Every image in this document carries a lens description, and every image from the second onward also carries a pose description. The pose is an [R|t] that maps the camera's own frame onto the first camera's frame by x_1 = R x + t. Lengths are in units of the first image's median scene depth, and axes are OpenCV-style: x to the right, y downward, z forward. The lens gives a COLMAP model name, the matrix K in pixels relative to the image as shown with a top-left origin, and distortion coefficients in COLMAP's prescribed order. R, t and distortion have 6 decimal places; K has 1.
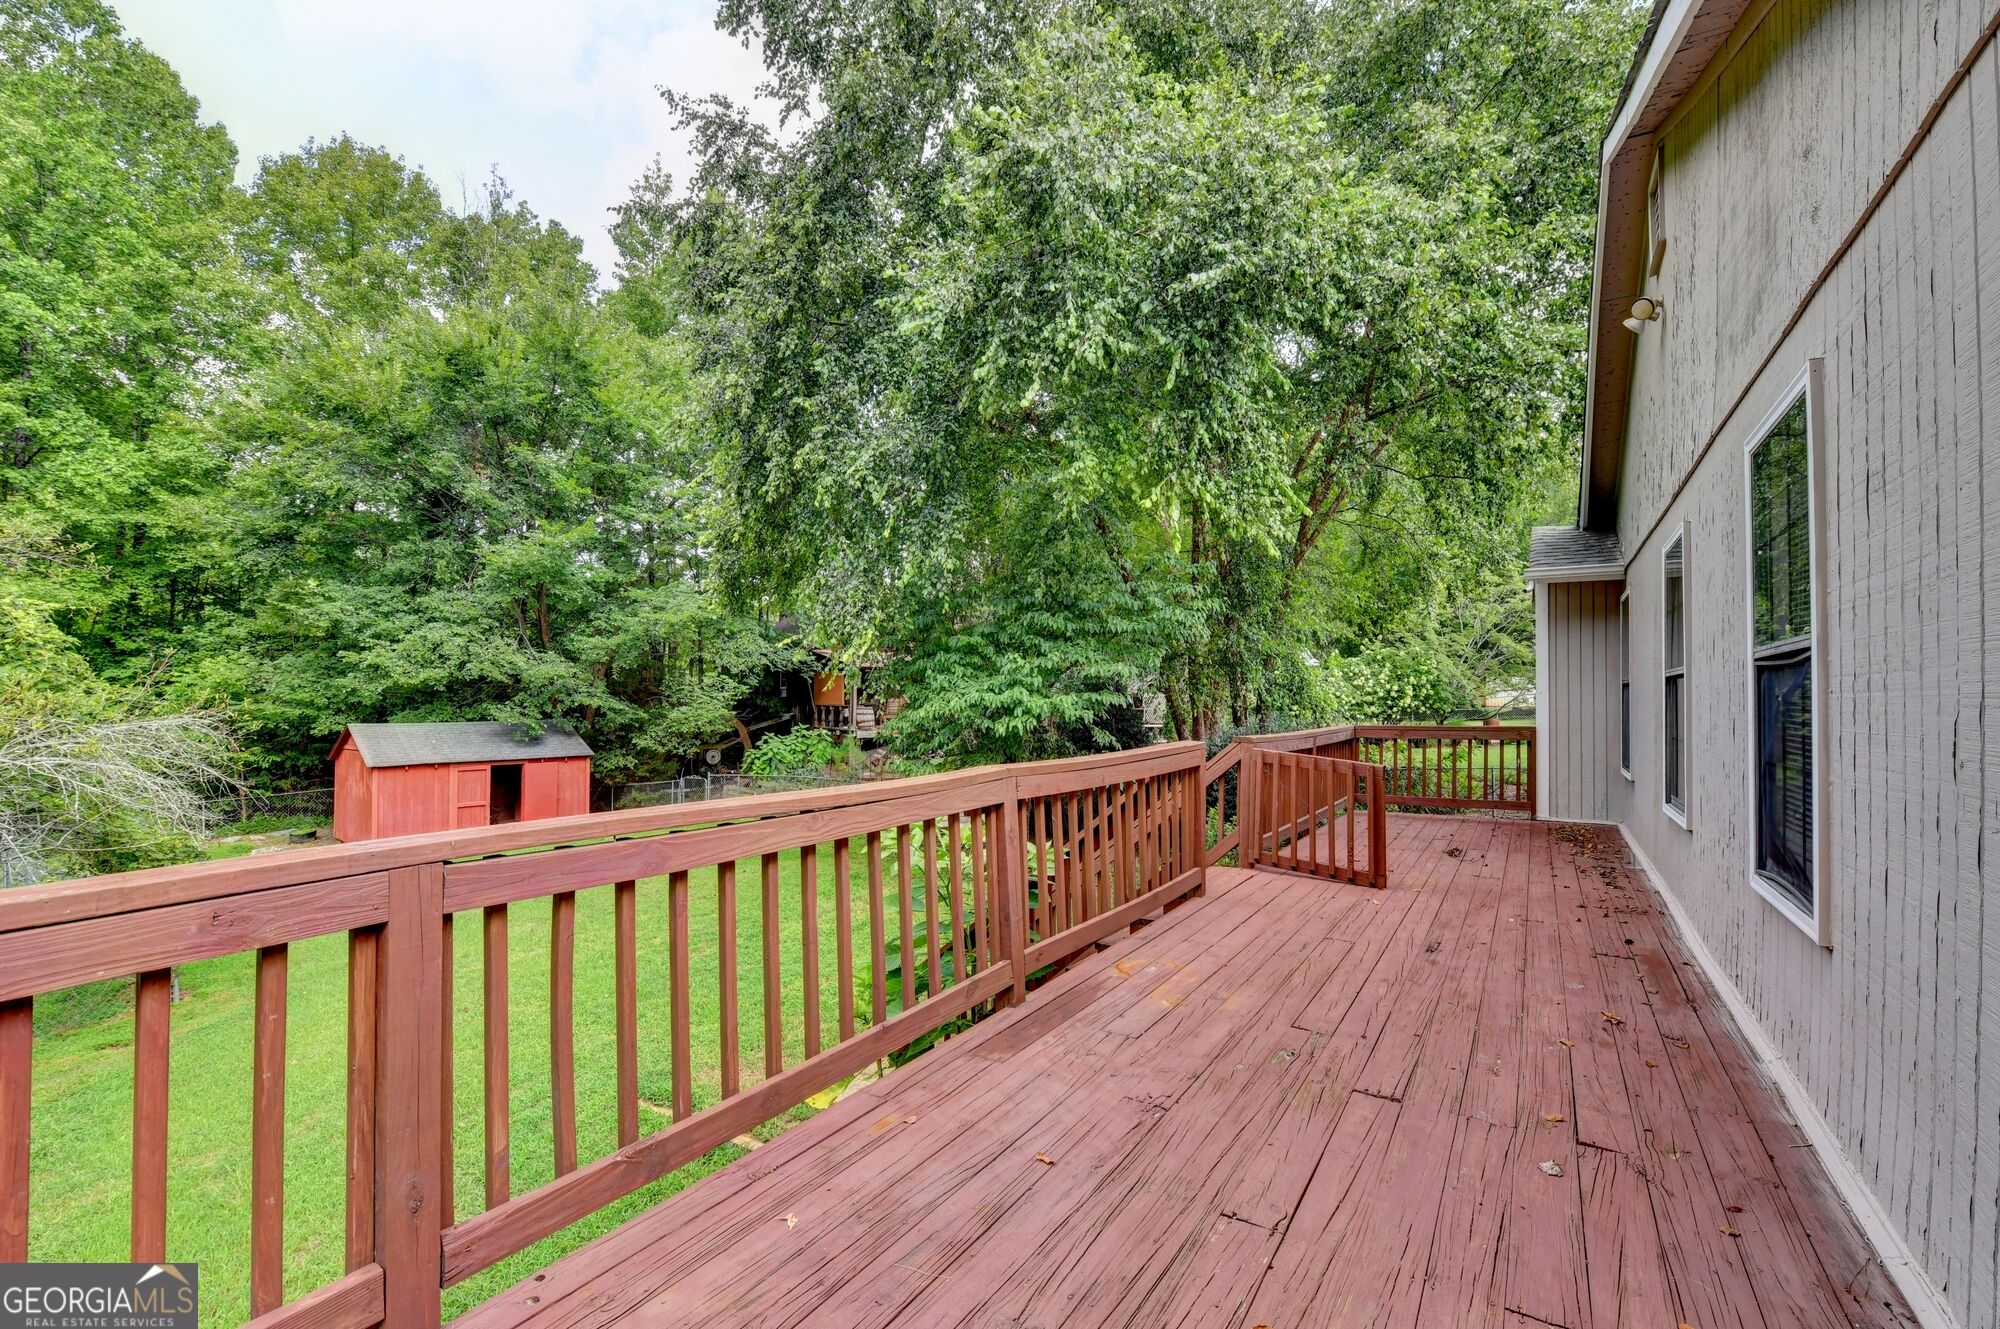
lens RADIAL K [[821.0, 0, 1017.5], [0, 821.0, 680.7], [0, 0, 1]] dist [-0.009274, -0.000501]
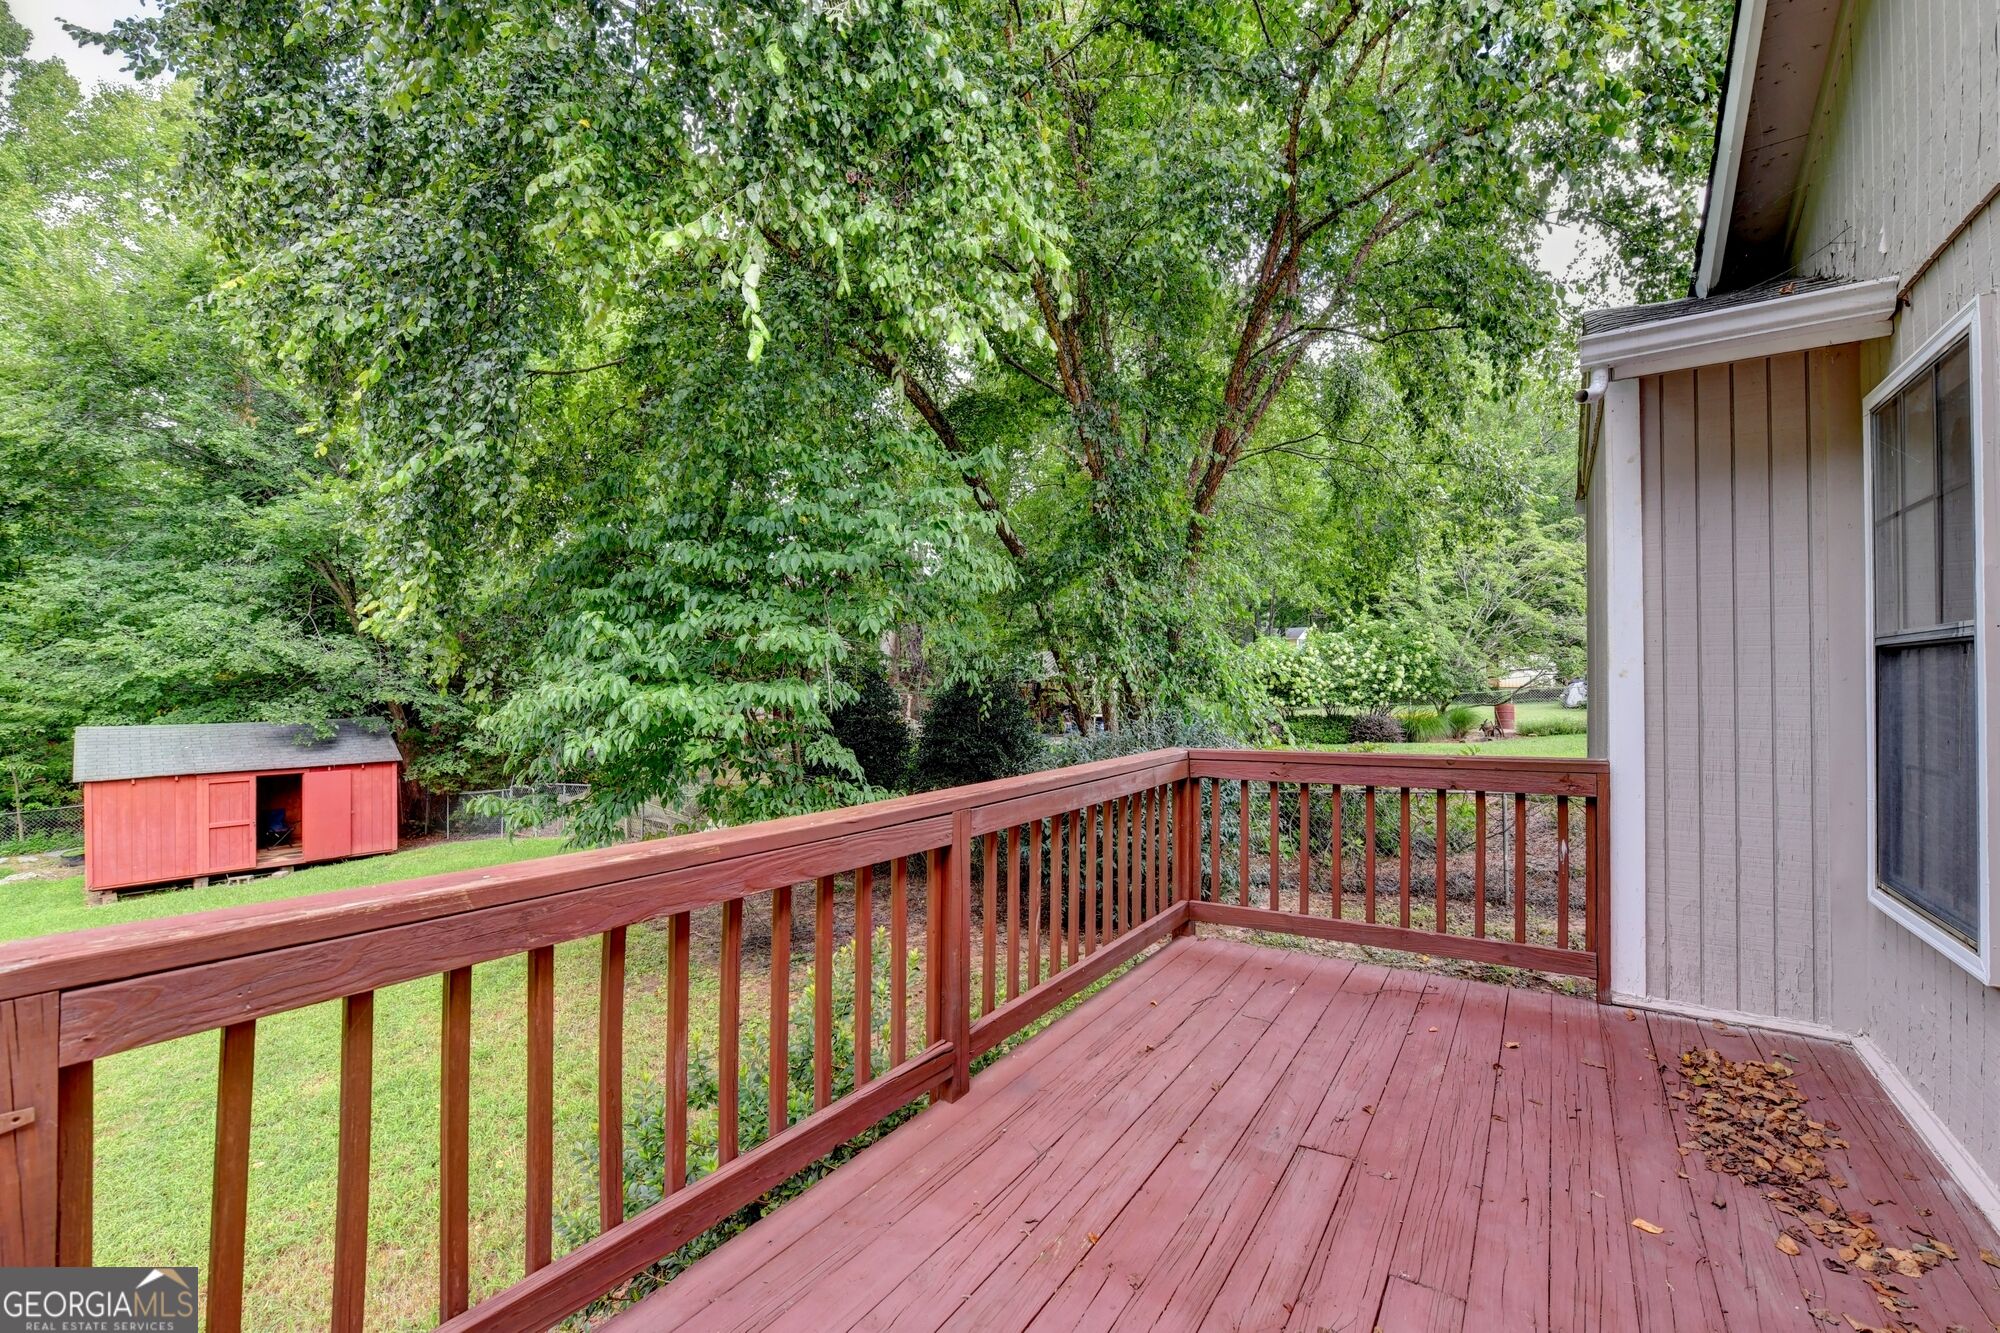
lens RADIAL K [[822.6, 0, 995.2], [0, 822.6, 666.1], [0, 0, 1]] dist [-0.010149, 0.000059]
pose [[0.999396, -0.011853, -0.032674, 0.115047], [0.011856, 0.999930, -0.000094, 0.002340], [0.032673, -0.000293, 0.999466, 0.194507]]
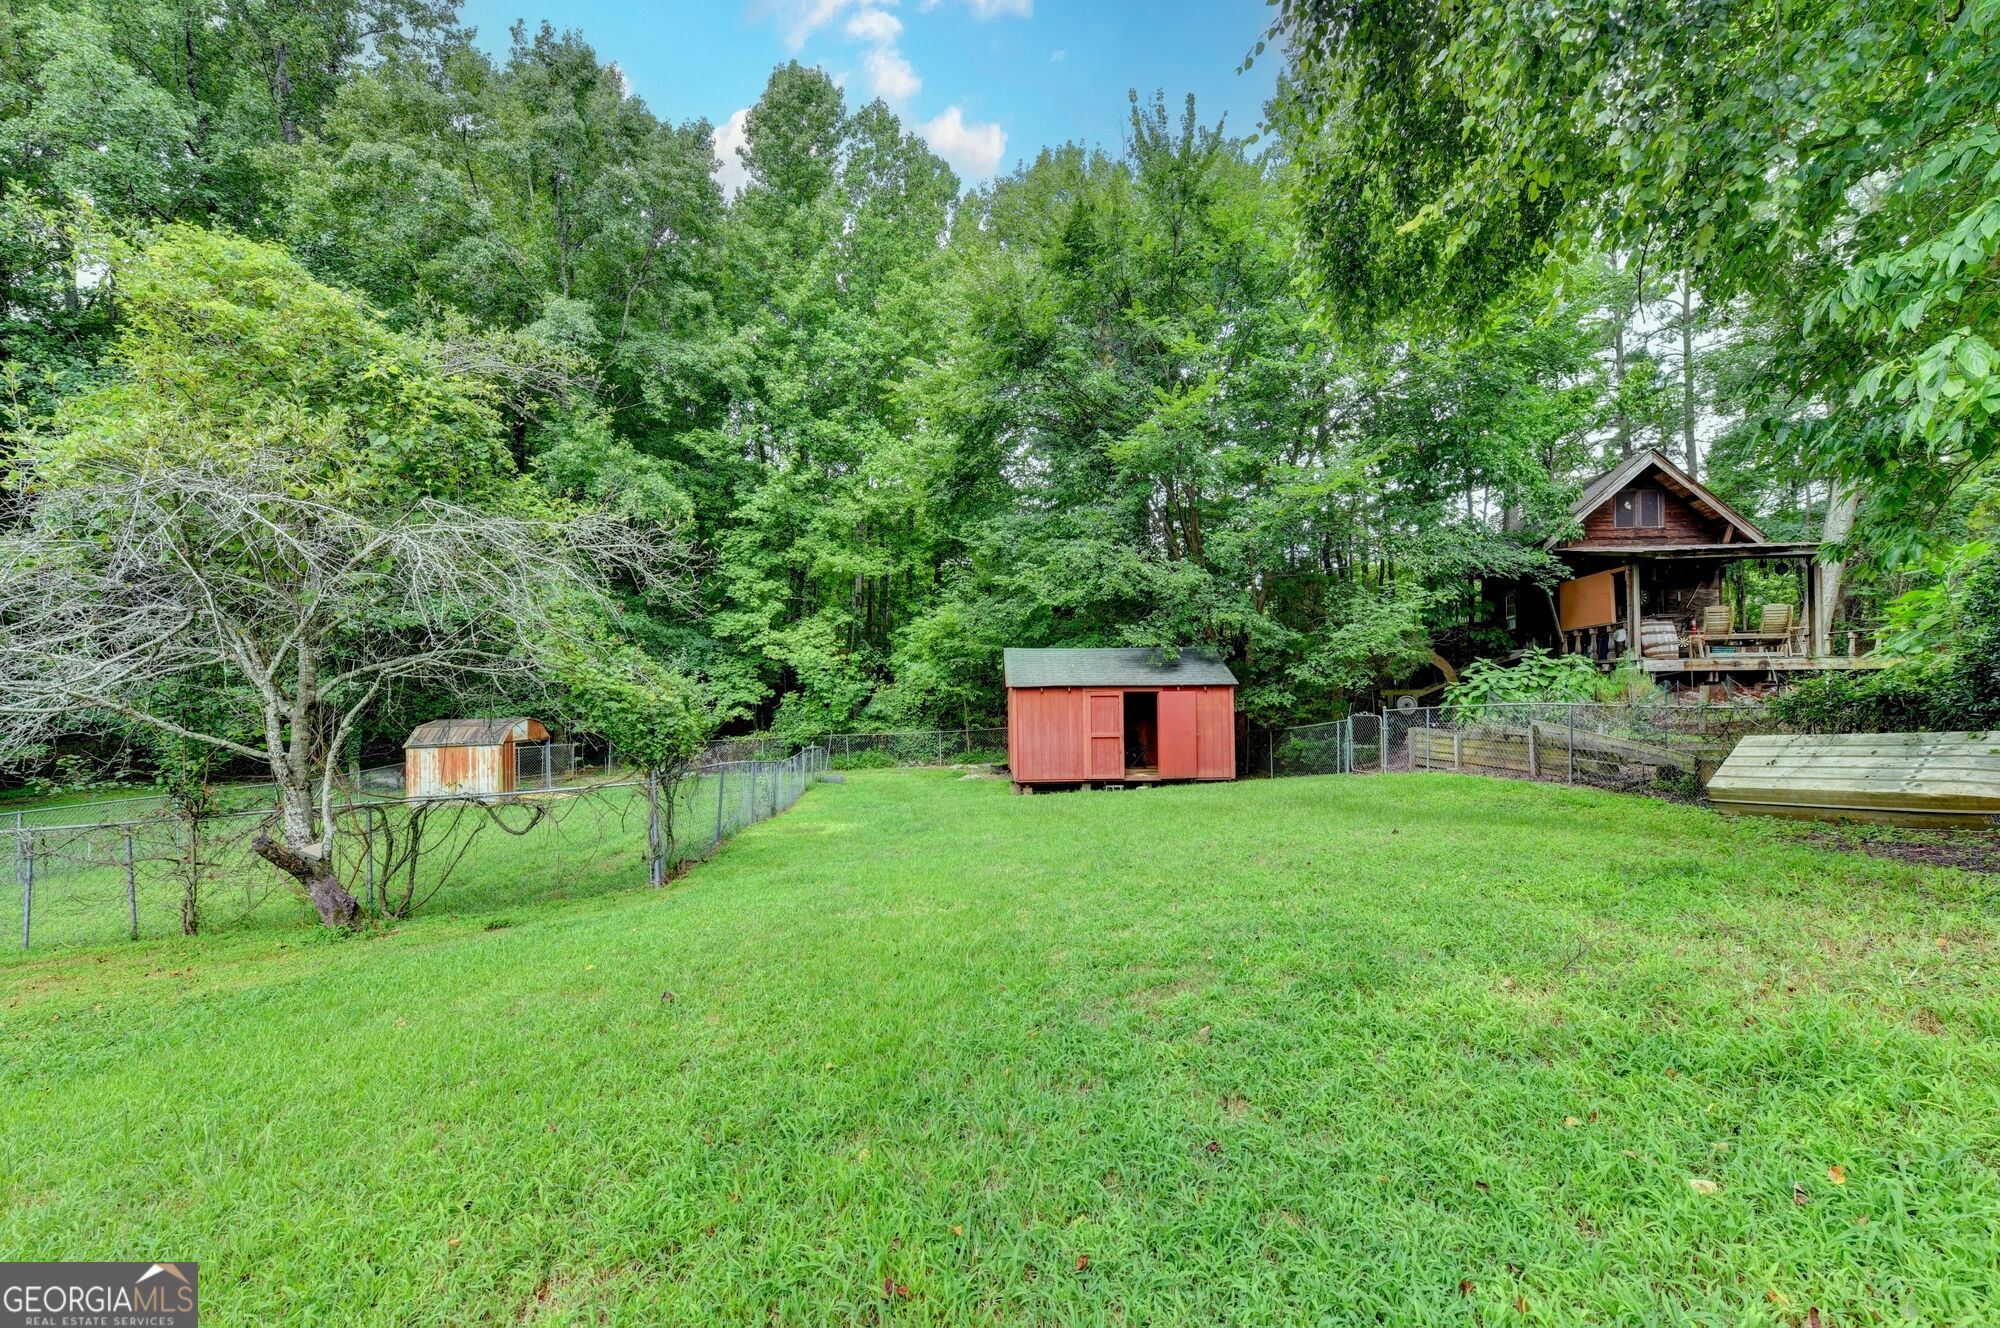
lens RADIAL K [[821.0, 0, 1008.3], [0, 821.0, 654.3], [0, 0, 1]] dist [-0.009274, -0.000501]
pose [[0.664128, -0.041399, -0.746472, -0.071515], [0.023885, 0.999131, -0.034161, 0.084756], [0.747238, 0.004858, 0.664539, 0.312411]]
